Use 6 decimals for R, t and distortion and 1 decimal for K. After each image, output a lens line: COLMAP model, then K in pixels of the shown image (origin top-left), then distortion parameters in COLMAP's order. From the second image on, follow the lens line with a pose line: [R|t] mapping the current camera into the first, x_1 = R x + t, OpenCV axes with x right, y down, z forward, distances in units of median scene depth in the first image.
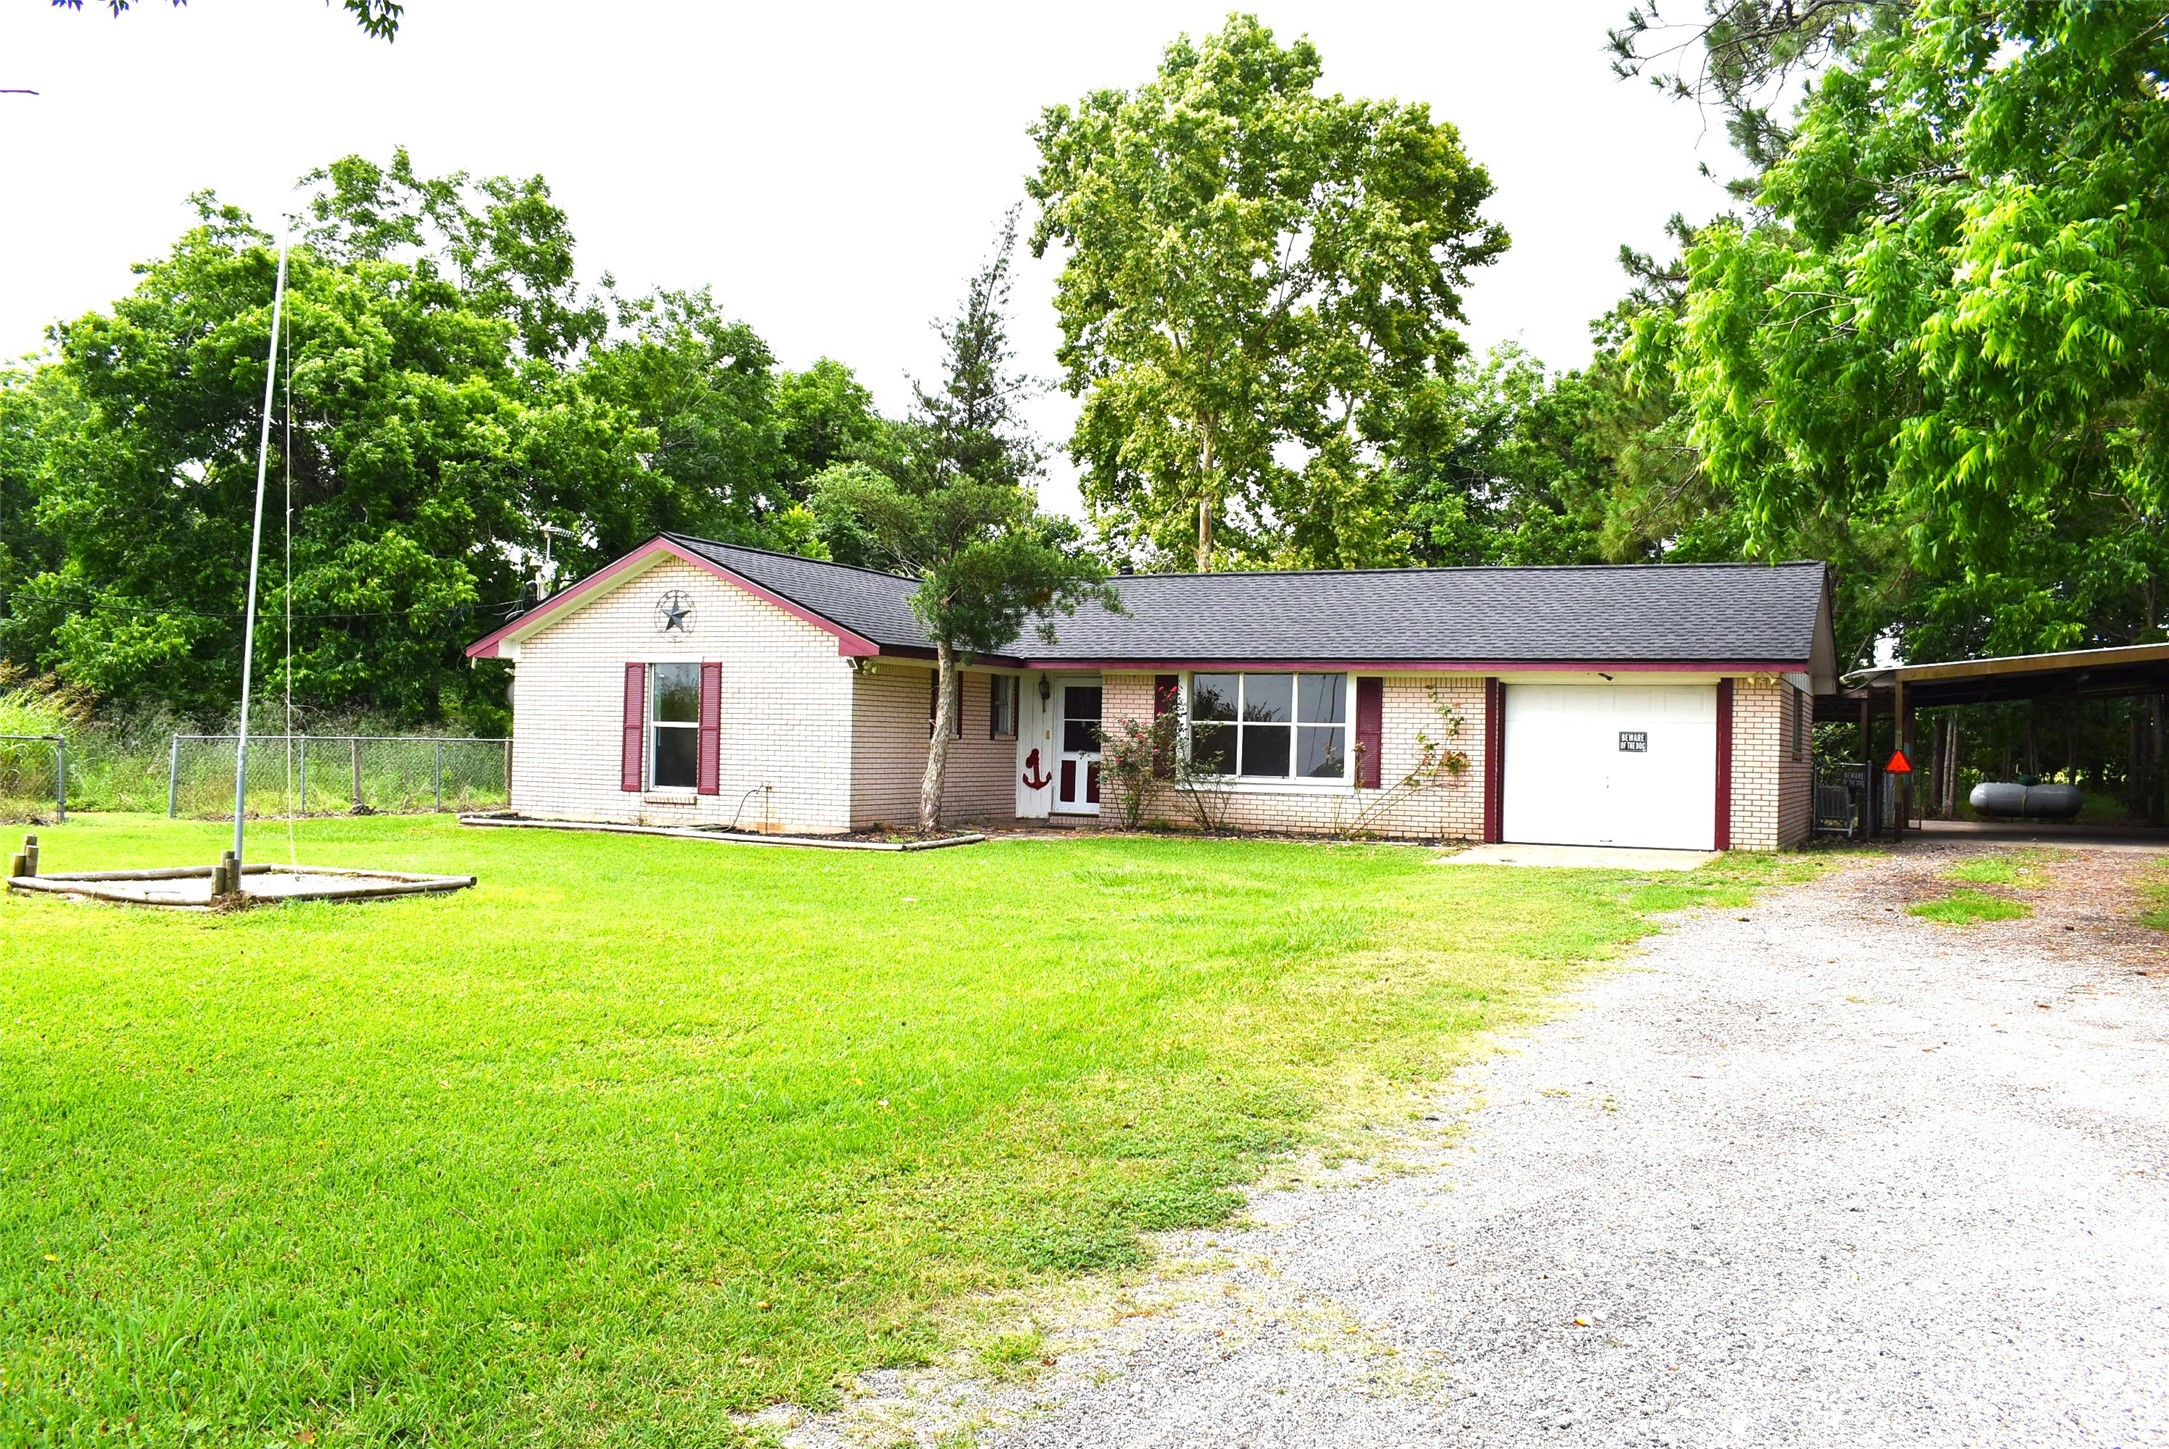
lens RADIAL K [[1734.1, 0, 1084.5], [0, 1734.1, 724.5], [0, 0, 1]] dist [-0.099707, 0.001303]
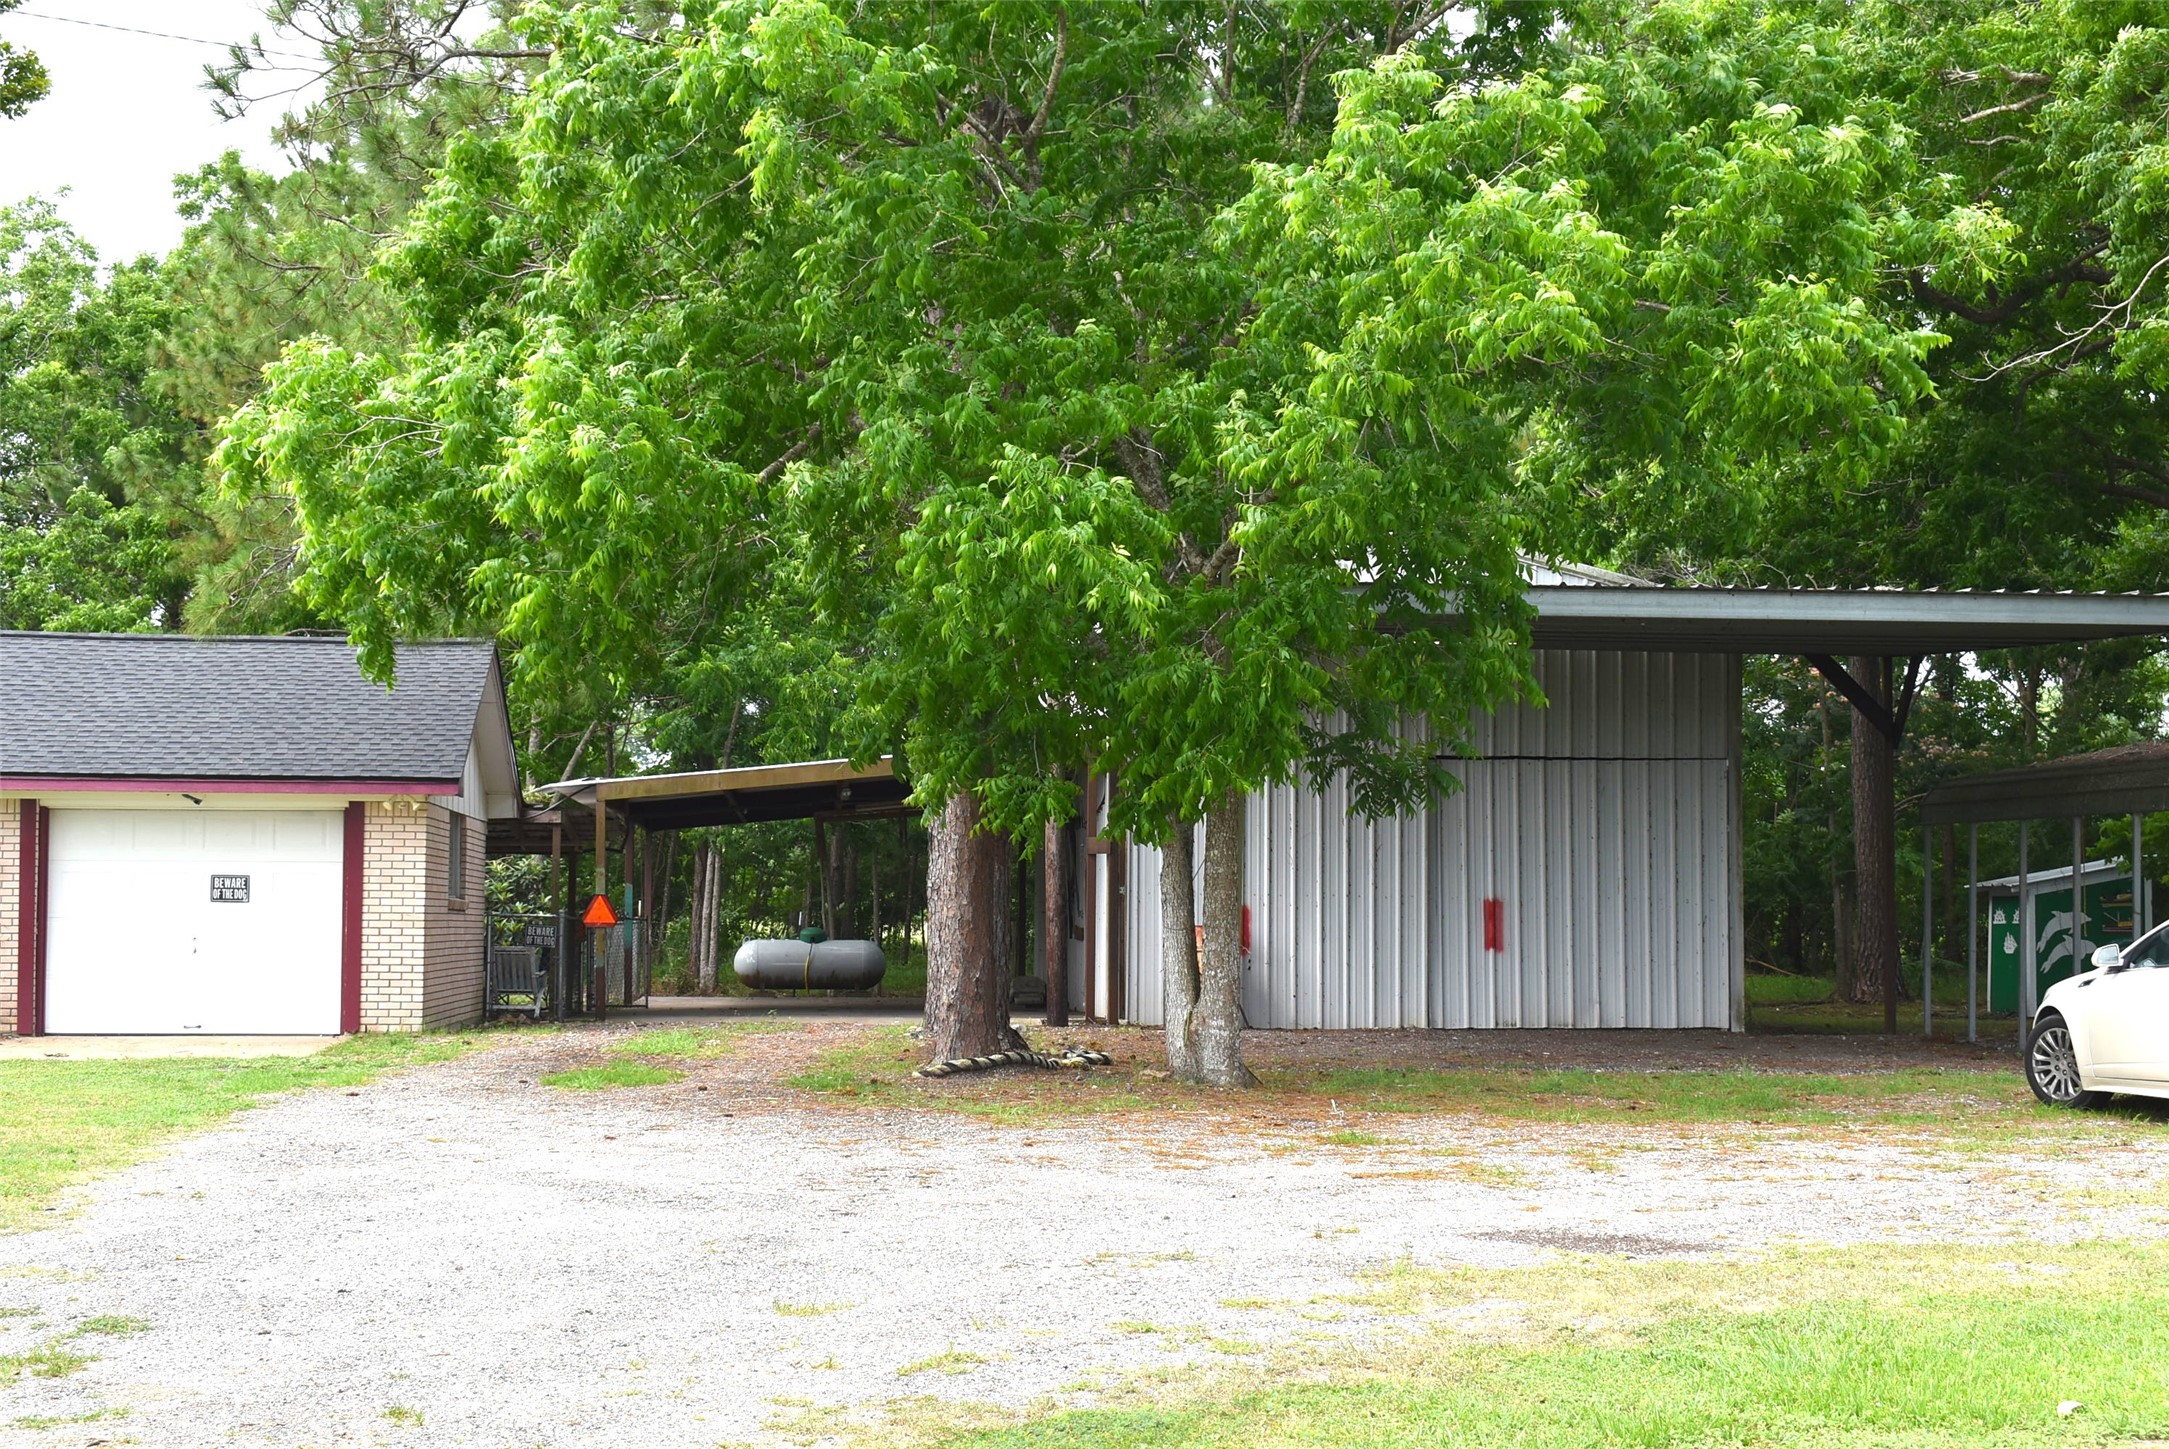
lens RADIAL K [[3373.2, 0, 1084.5], [0, 3373.2, 724.5], [0, 0, 1]] dist [-0.001971, -0.104638]
pose [[0.850858, 0.012873, 0.525237, -0.113727], [0.006523, 0.999364, -0.035061, -0.006478], [-0.525354, 0.033258, 0.850233, -0.374716]]
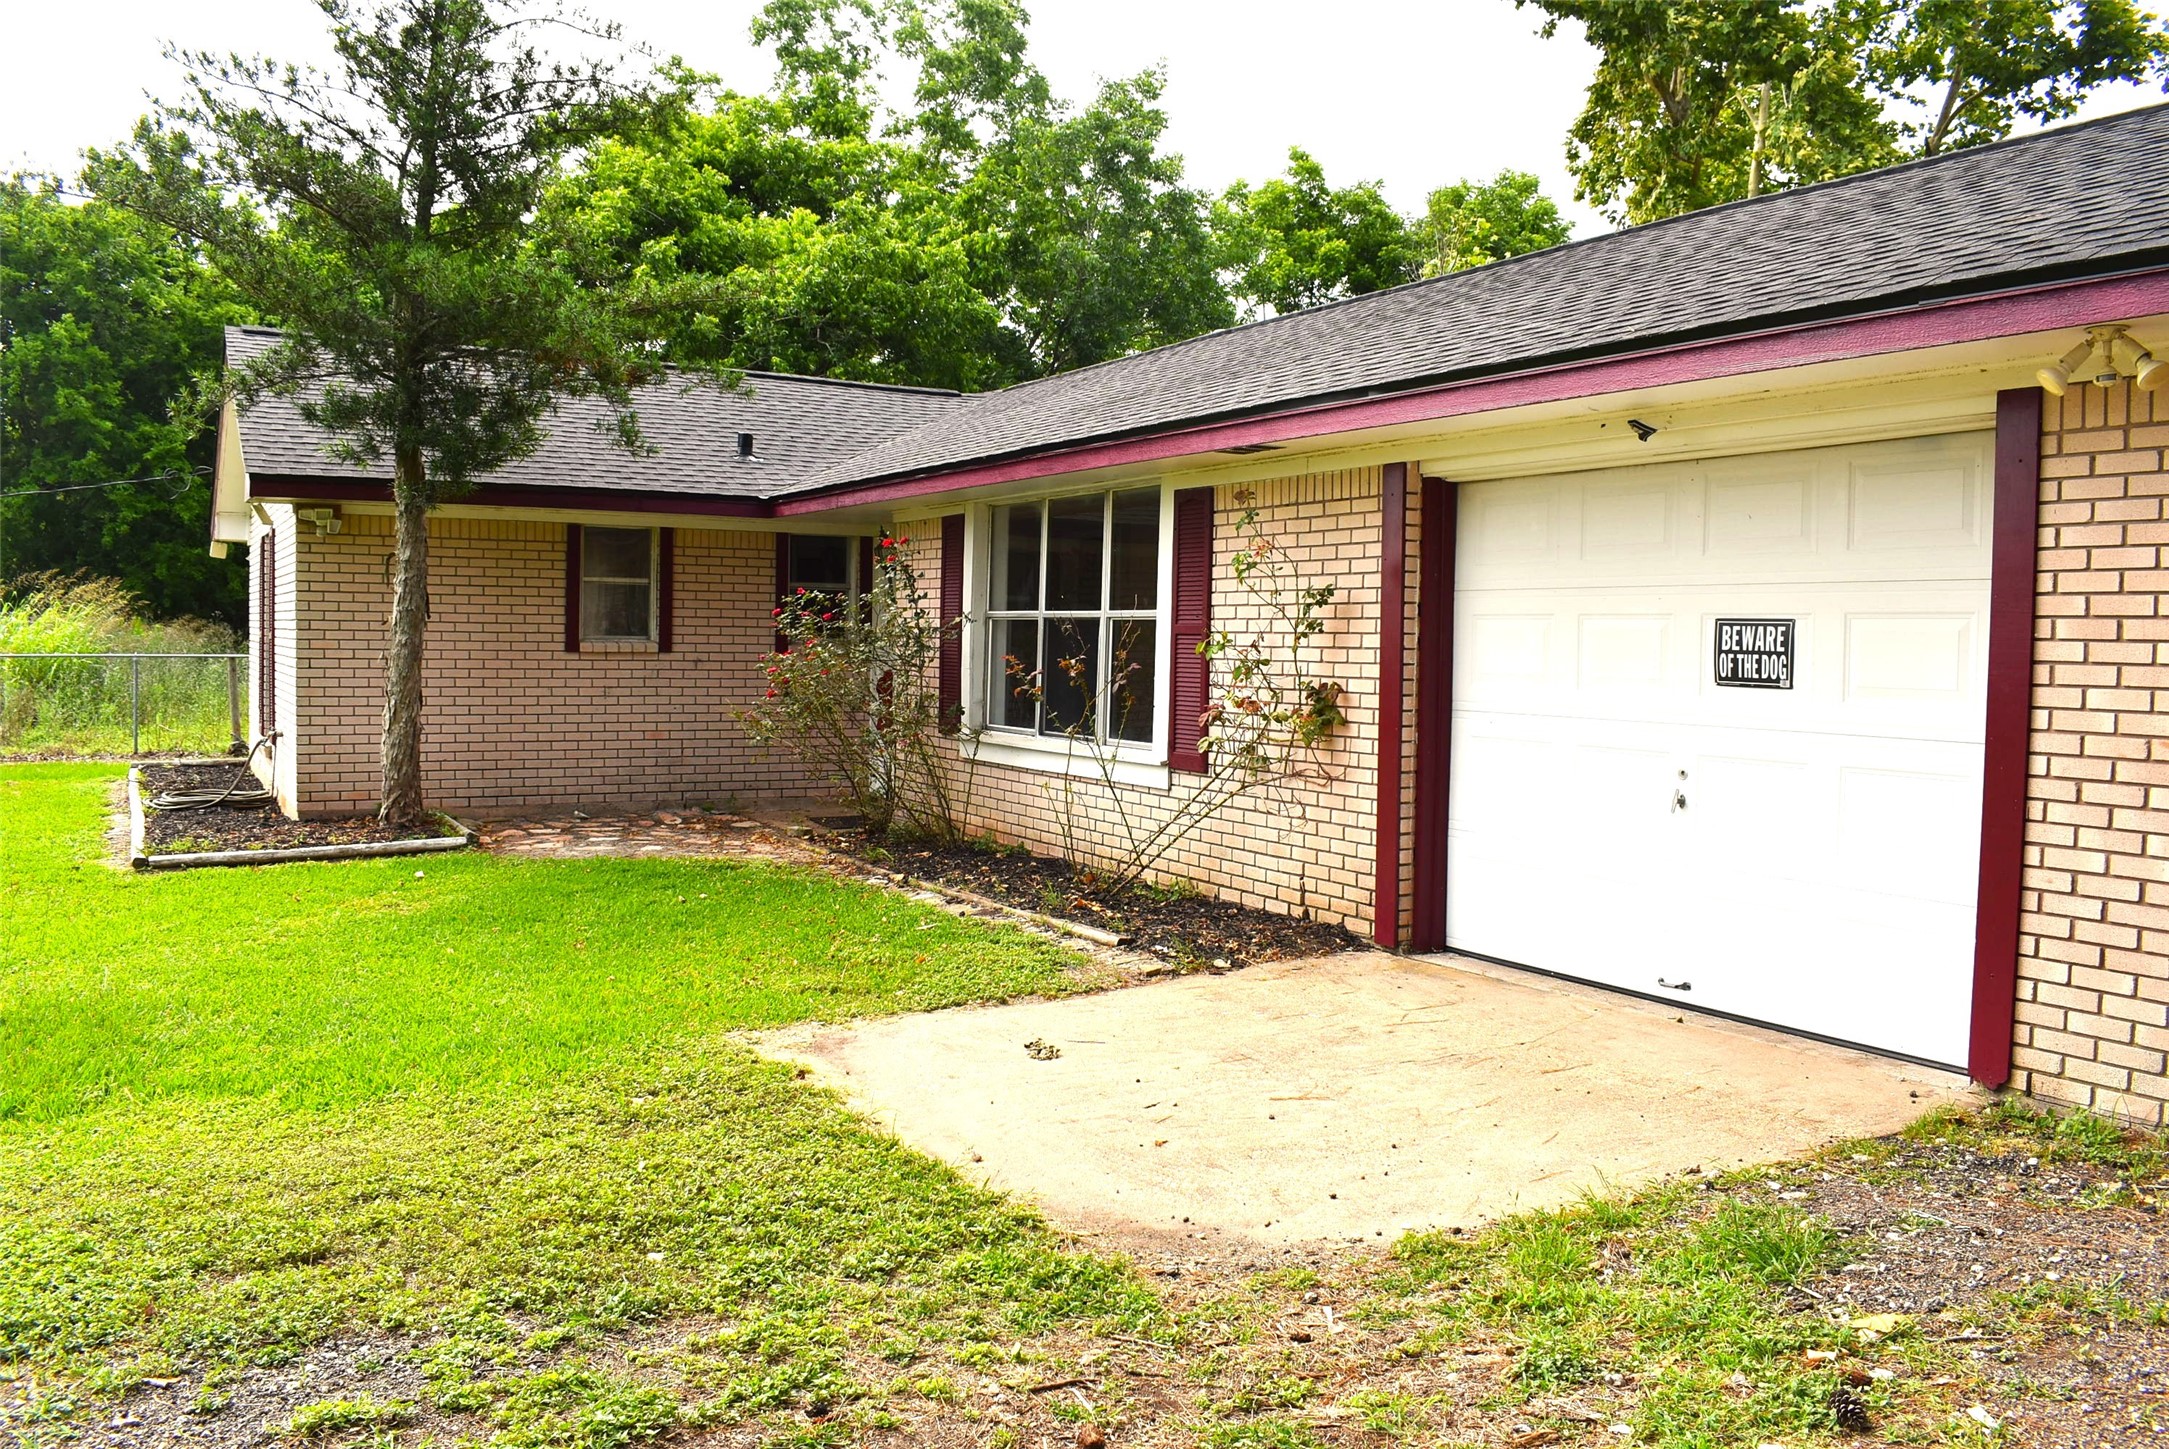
lens RADIAL K [[1734.1, 0, 1084.5], [0, 1734.1, 724.5], [0, 0, 1]] dist [-0.099707, 0.001303]
pose [[0.826348, 0.020464, -0.562787, 0.359736], [0.005857, 0.998973, 0.044925, 0.007913], [0.563129, -0.040420, 0.825380, 0.651635]]
